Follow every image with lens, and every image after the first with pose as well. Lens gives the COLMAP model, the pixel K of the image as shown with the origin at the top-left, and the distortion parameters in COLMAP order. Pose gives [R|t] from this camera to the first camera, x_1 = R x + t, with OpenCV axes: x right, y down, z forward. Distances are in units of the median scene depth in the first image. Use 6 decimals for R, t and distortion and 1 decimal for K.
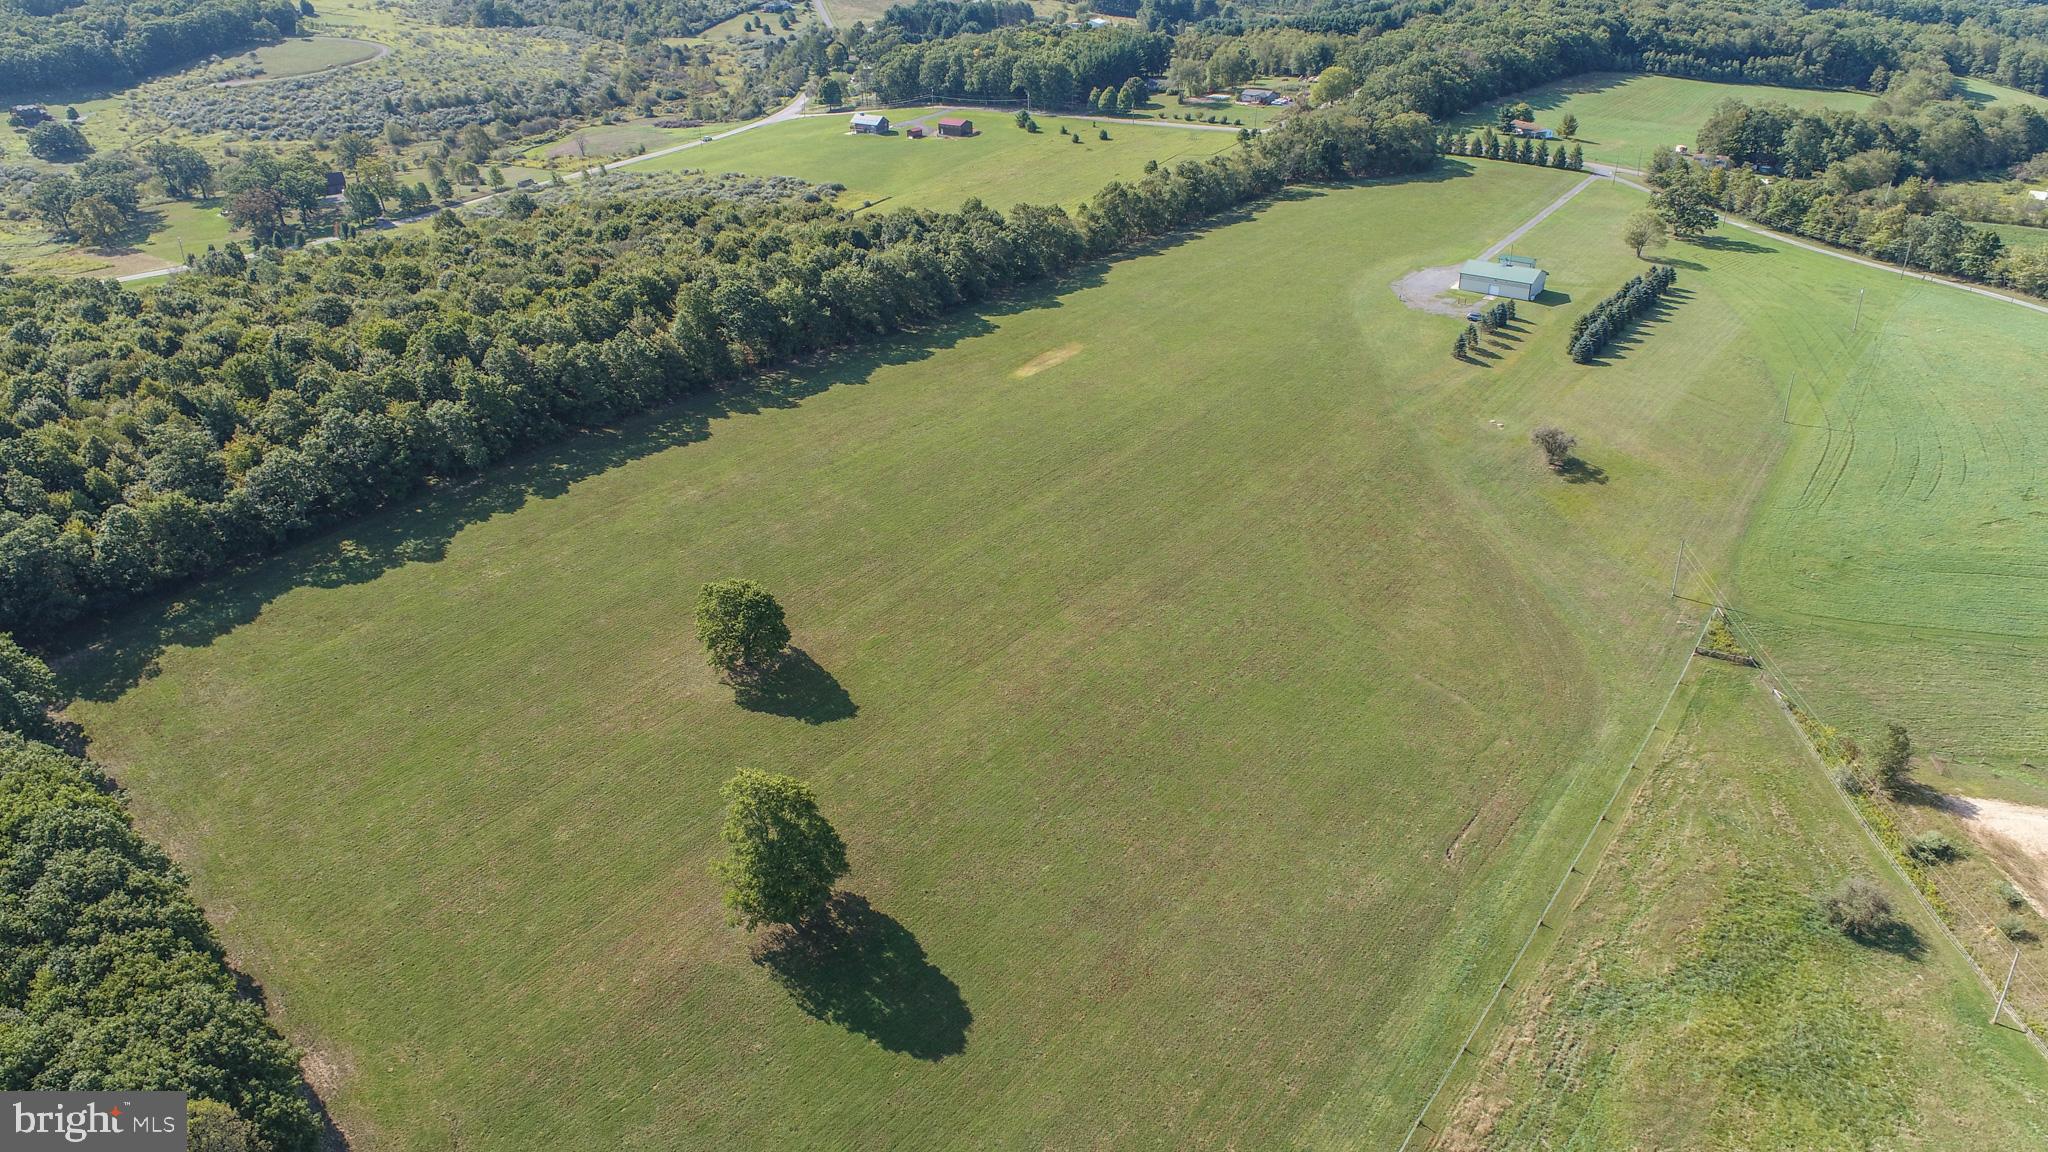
lens RADIAL K [[1384.7, 0, 1016.3], [0, 1384.7, 559.7], [0, 0, 1]] dist [-0.015146, 0.013137]
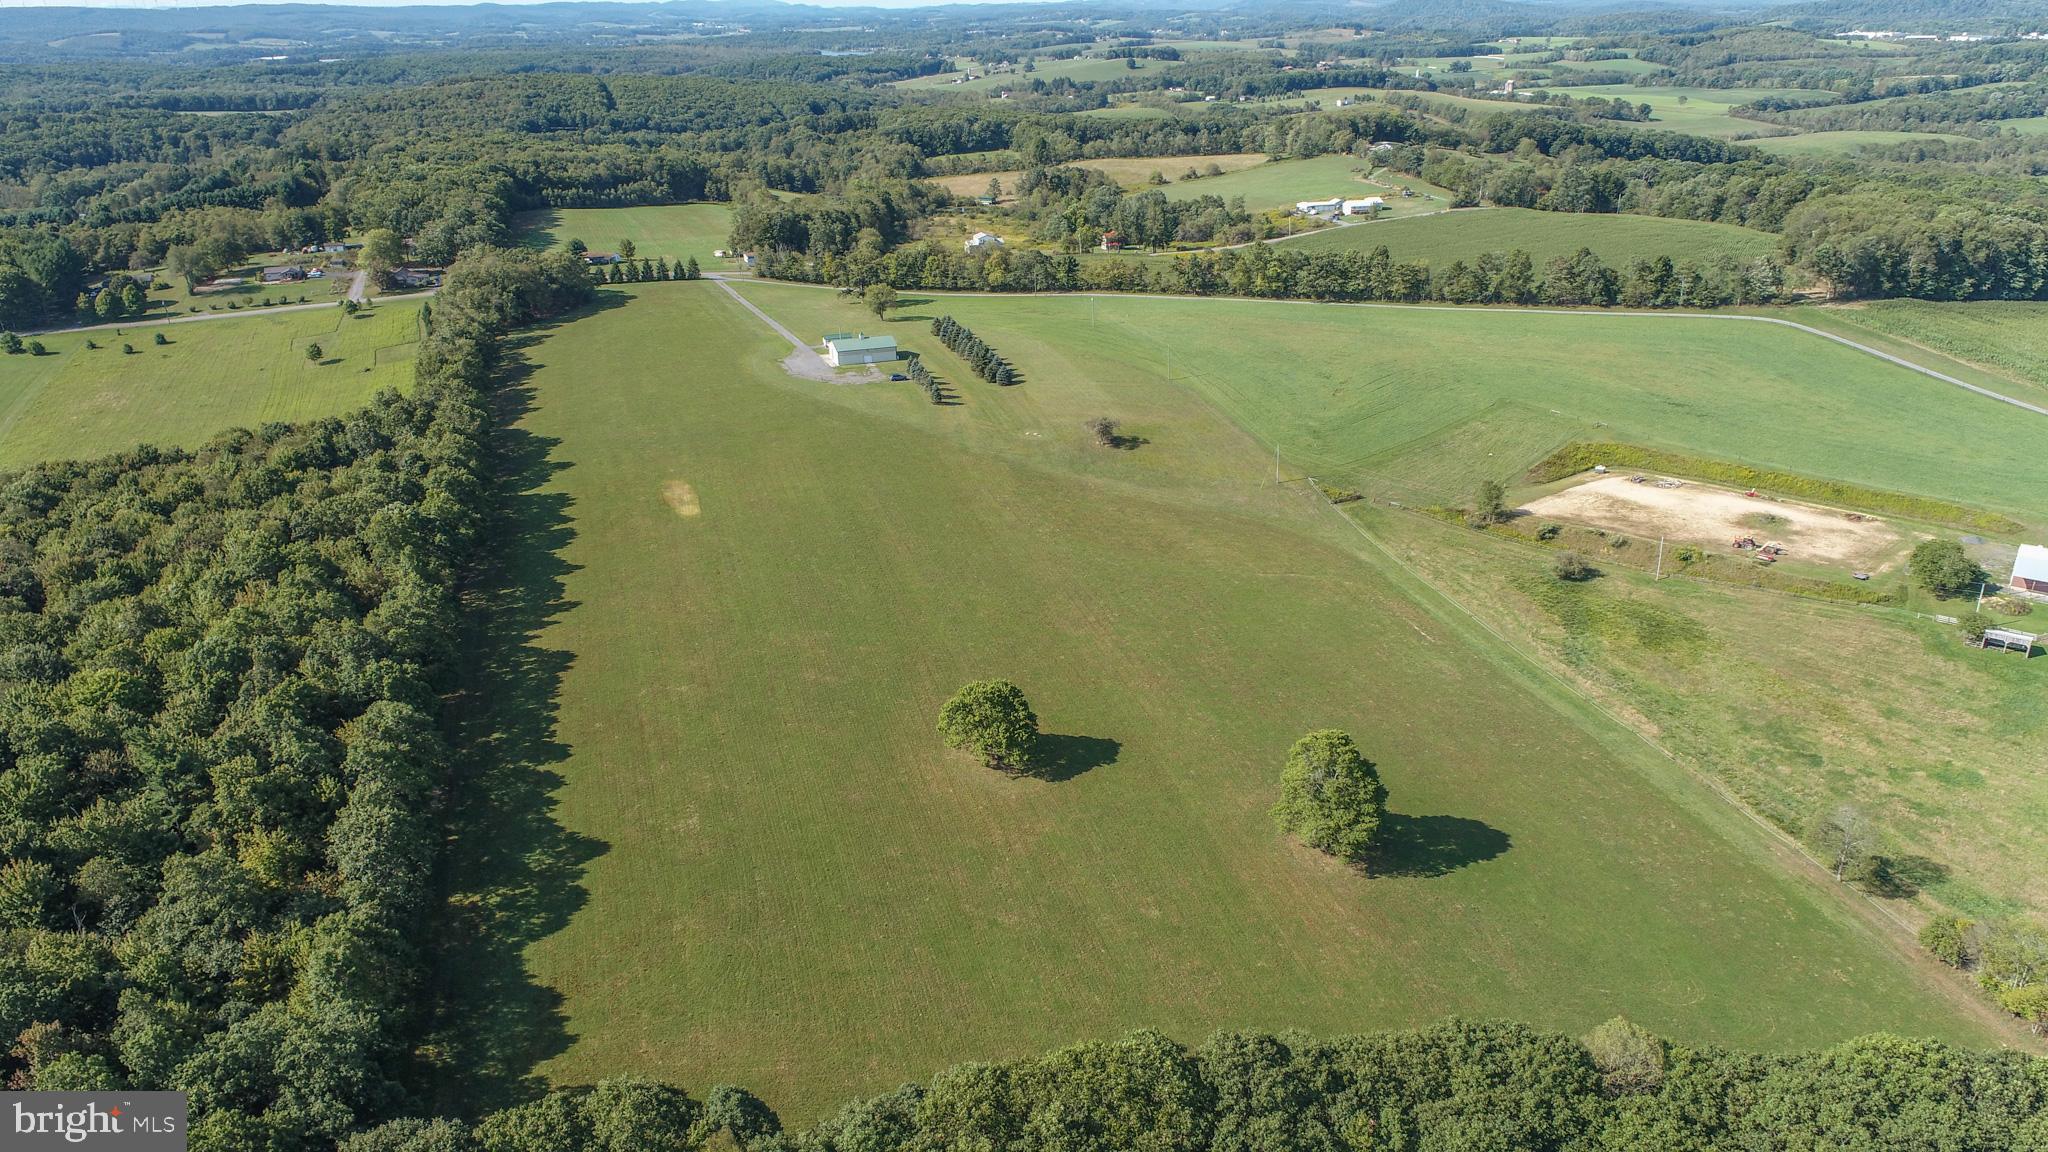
lens RADIAL K [[1384.7, 0, 1027.0], [0, 1384.7, 581.1], [0, 0, 1]] dist [-0.015146, 0.013137]
pose [[0.562889, -0.316129, 0.763687, -0.481157], [0.384615, 0.918016, 0.096526, -0.071021], [-0.731592, 0.239392, 0.638329, 0.159281]]
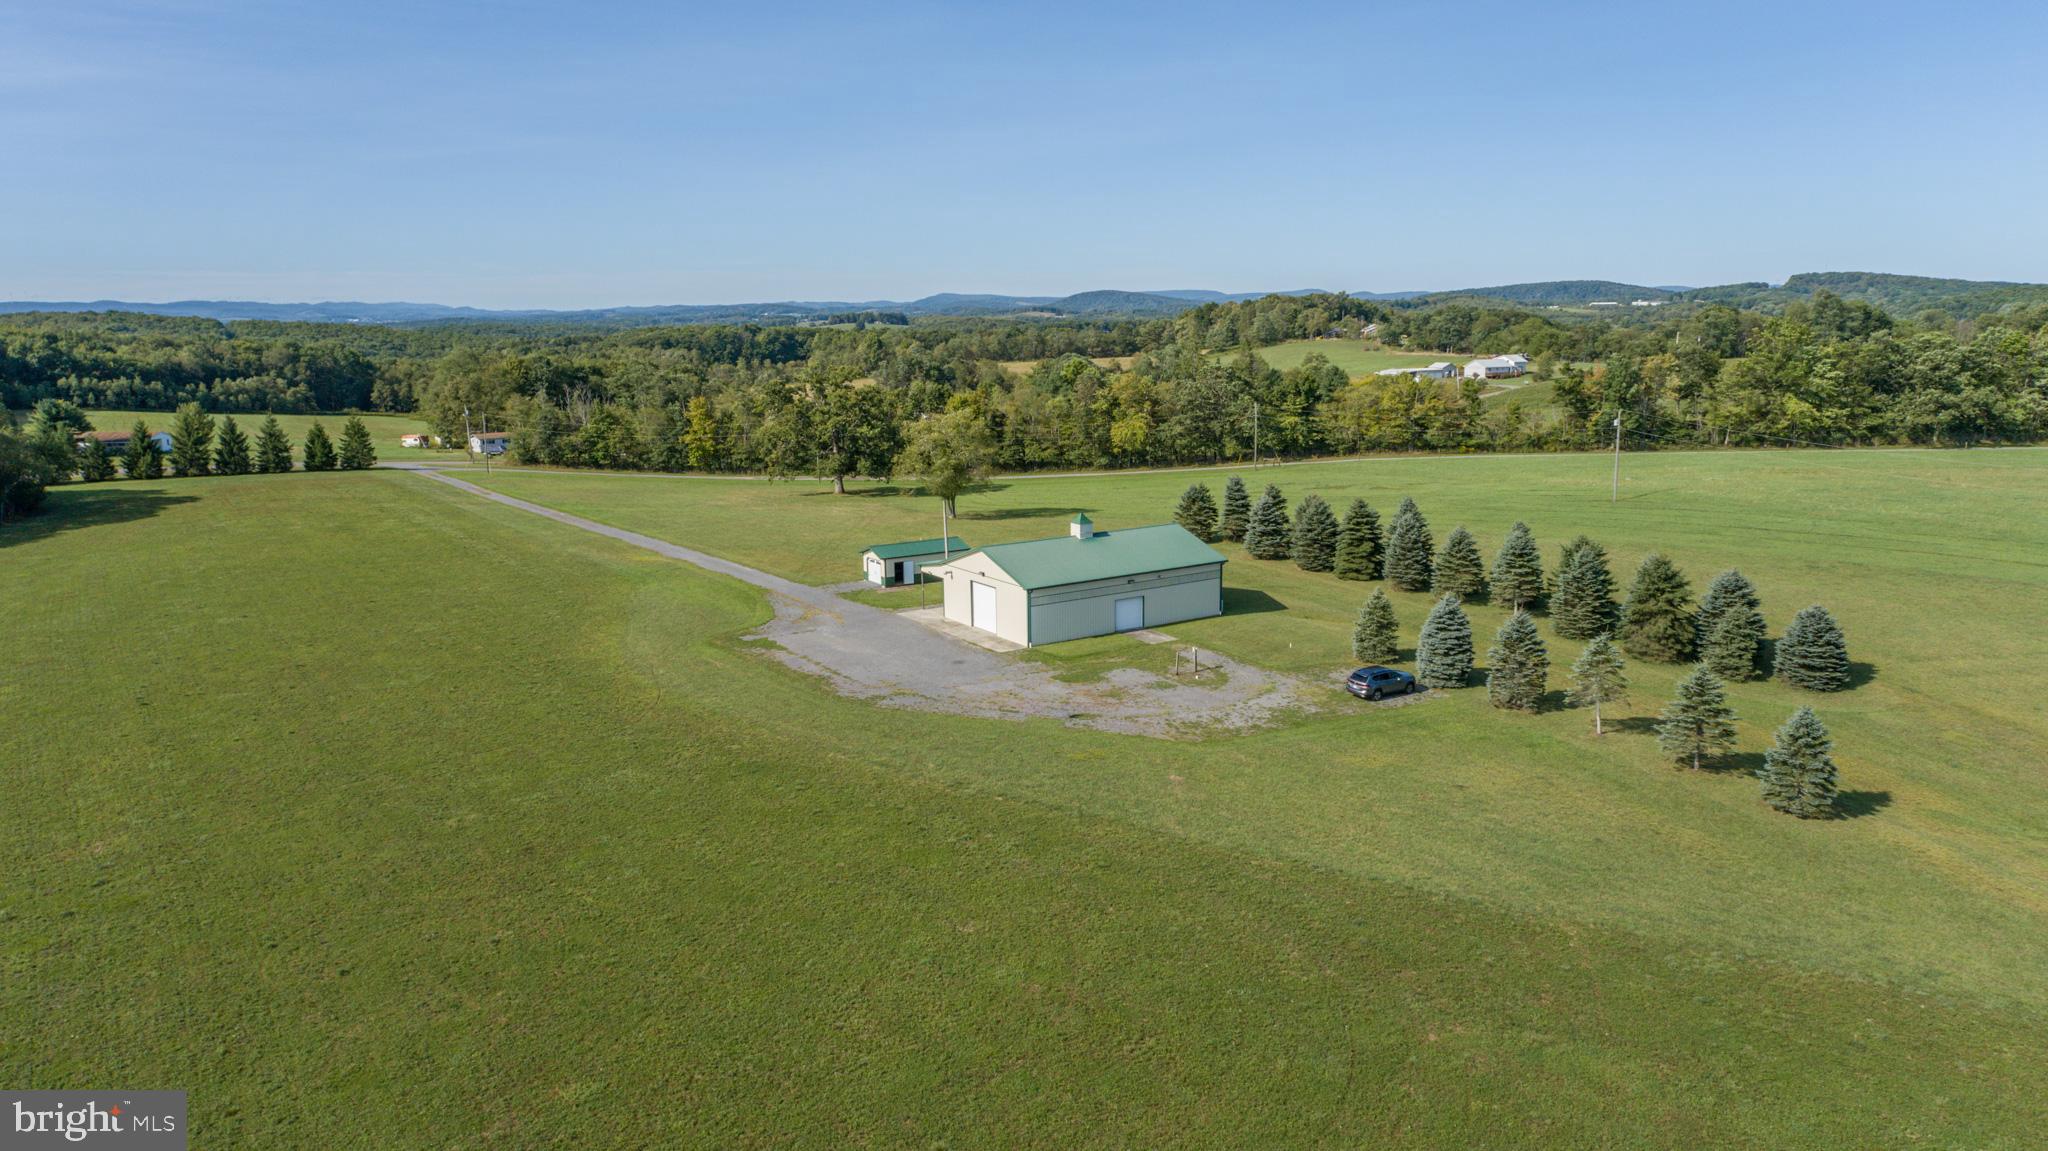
lens RADIAL K [[1384.7, 0, 1032.5], [0, 1384.7, 575.0], [0, 0, 1]] dist [-0.015146, 0.013137]
pose [[0.356052, -0.170113, 0.918852, 0.059234], [0.431703, 0.902016, -0.000288, -0.184839], [-0.828770, 0.396773, 0.394603, 0.784519]]
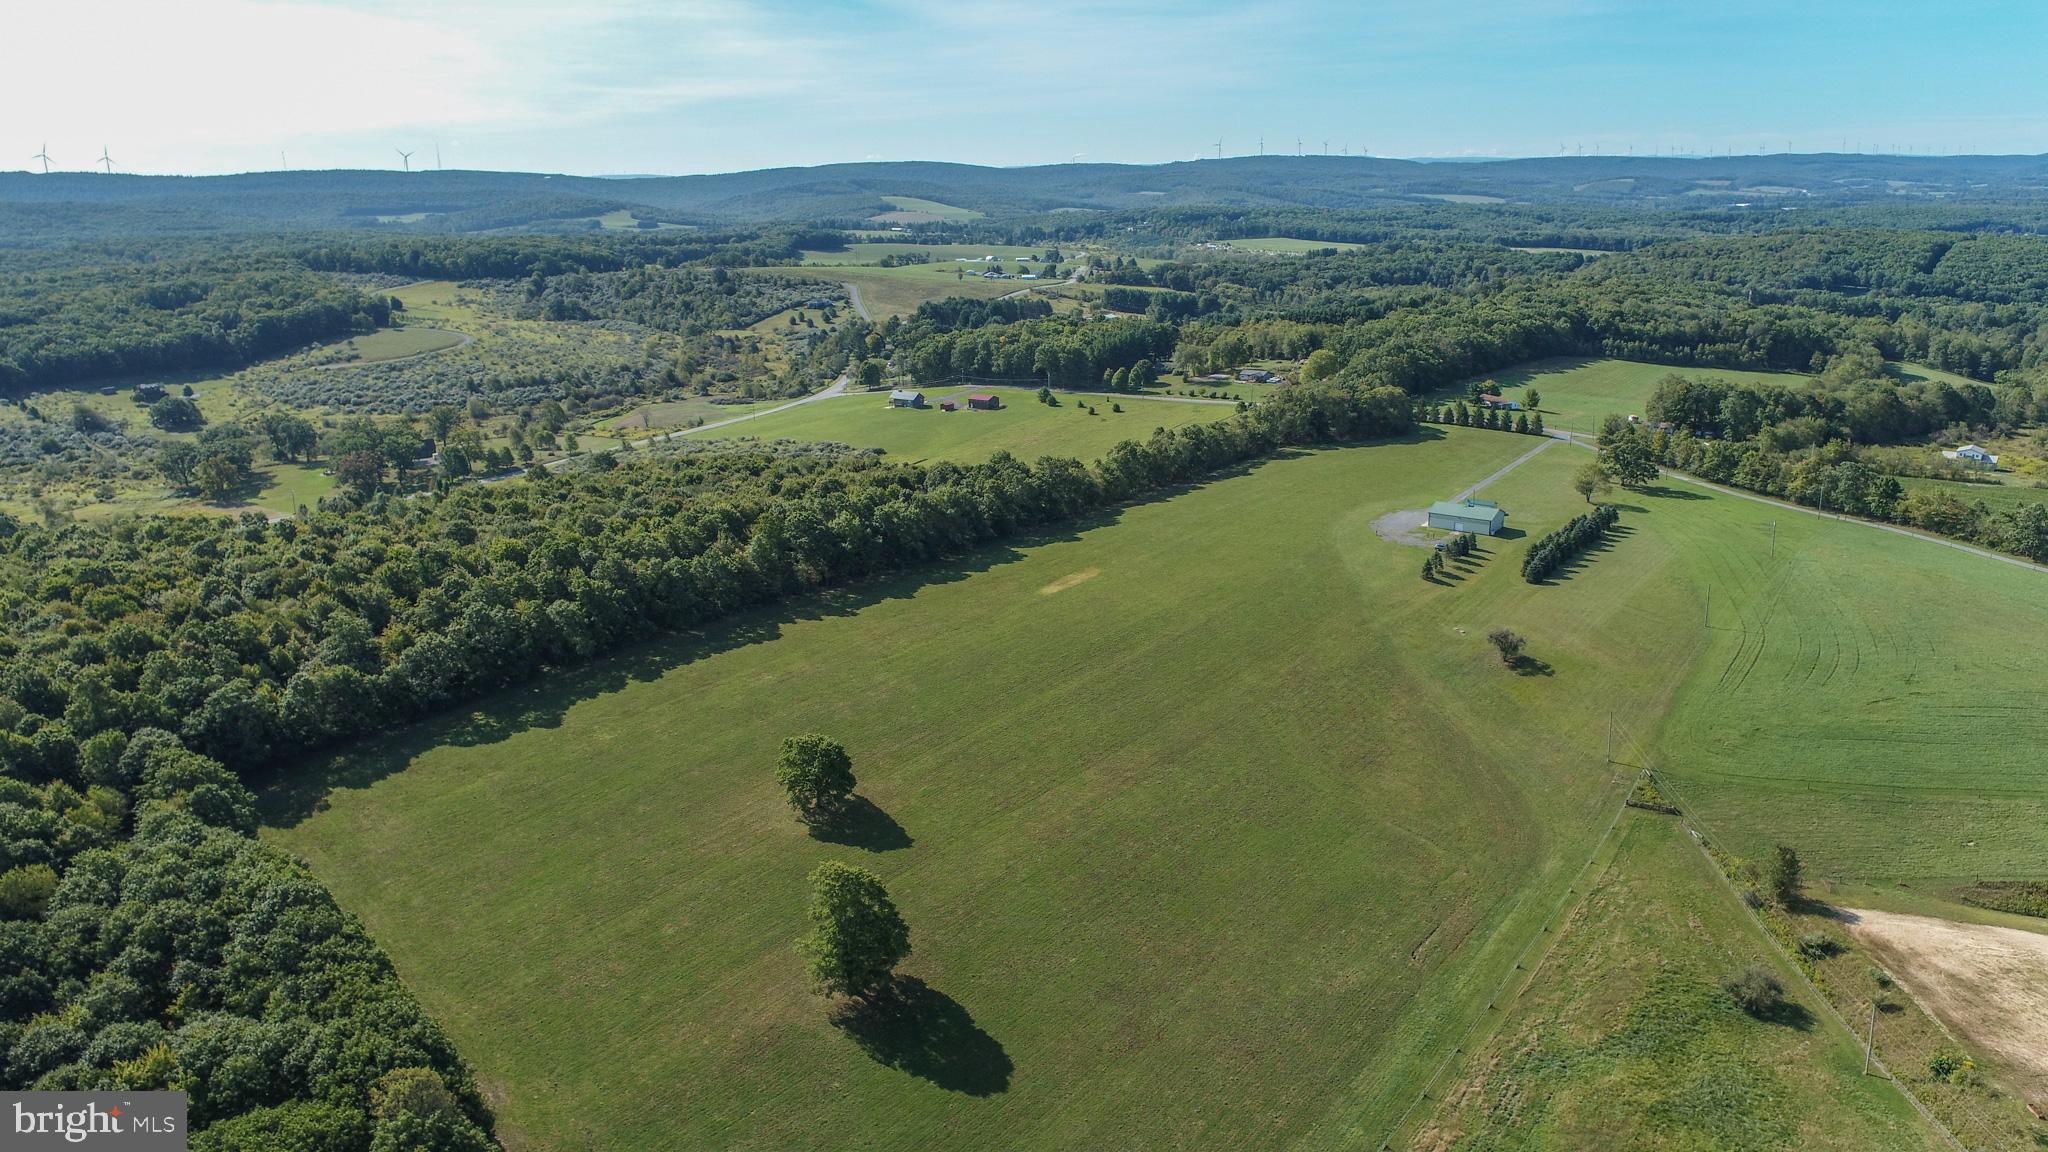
lens RADIAL K [[1384.7, 0, 1019.5], [0, 1384.7, 563.5], [0, 0, 1]] dist [-0.015146, 0.013137]
pose [[0.999951, 0.002105, -0.009629, -0.006160], [-0.003969, 0.980215, -0.197894, 0.054955], [0.009022, 0.197923, 0.980176, -0.104419]]
